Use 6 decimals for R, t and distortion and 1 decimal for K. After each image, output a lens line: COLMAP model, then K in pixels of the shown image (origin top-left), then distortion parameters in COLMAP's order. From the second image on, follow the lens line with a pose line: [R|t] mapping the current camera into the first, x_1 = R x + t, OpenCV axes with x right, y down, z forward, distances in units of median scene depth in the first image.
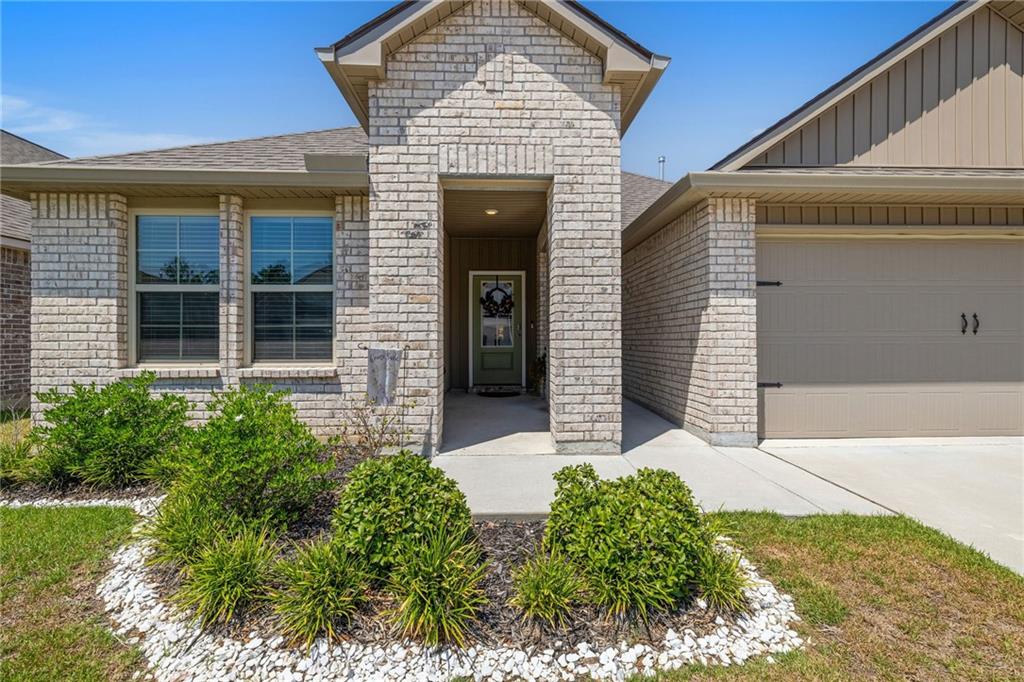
lens RADIAL K [[439.1, 0, 512.0], [0, 439.1, 341.0], [0, 0, 1]] dist [0.000541, 0.000044]
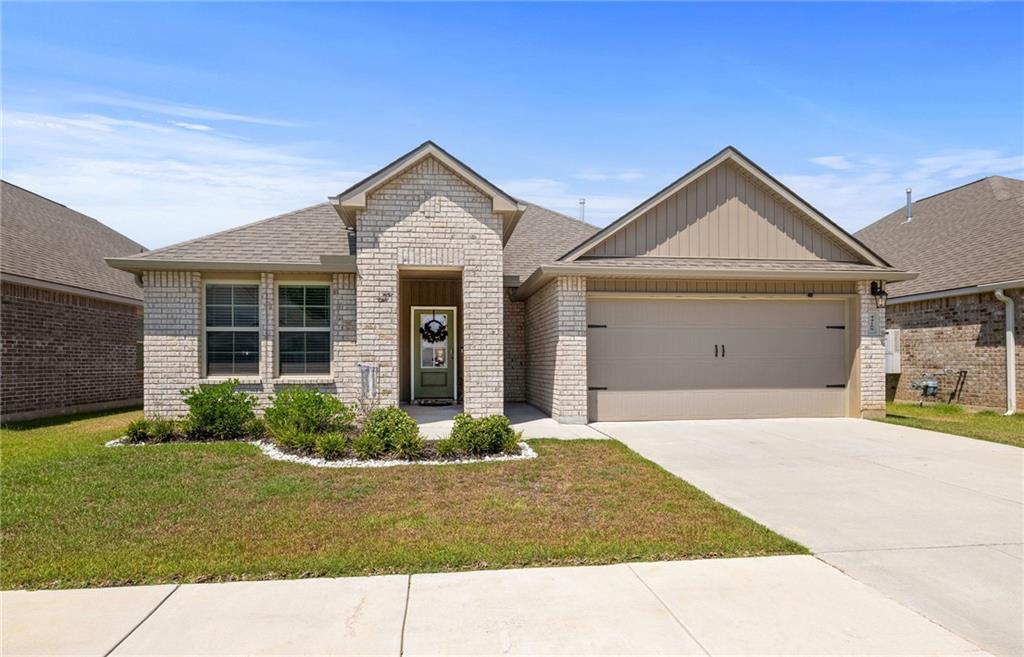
lens RADIAL K [[540.0, 0, 489.5], [0, 540.0, 365.0], [0, 0, 1]] dist [-0.000536, -0.000047]
pose [[0.998158, -0.001743, 0.060644, 0.064589], [0.001818, 0.999998, -0.001188, 0.016478], [-0.060641, 0.001296, 0.998159, -1.131078]]
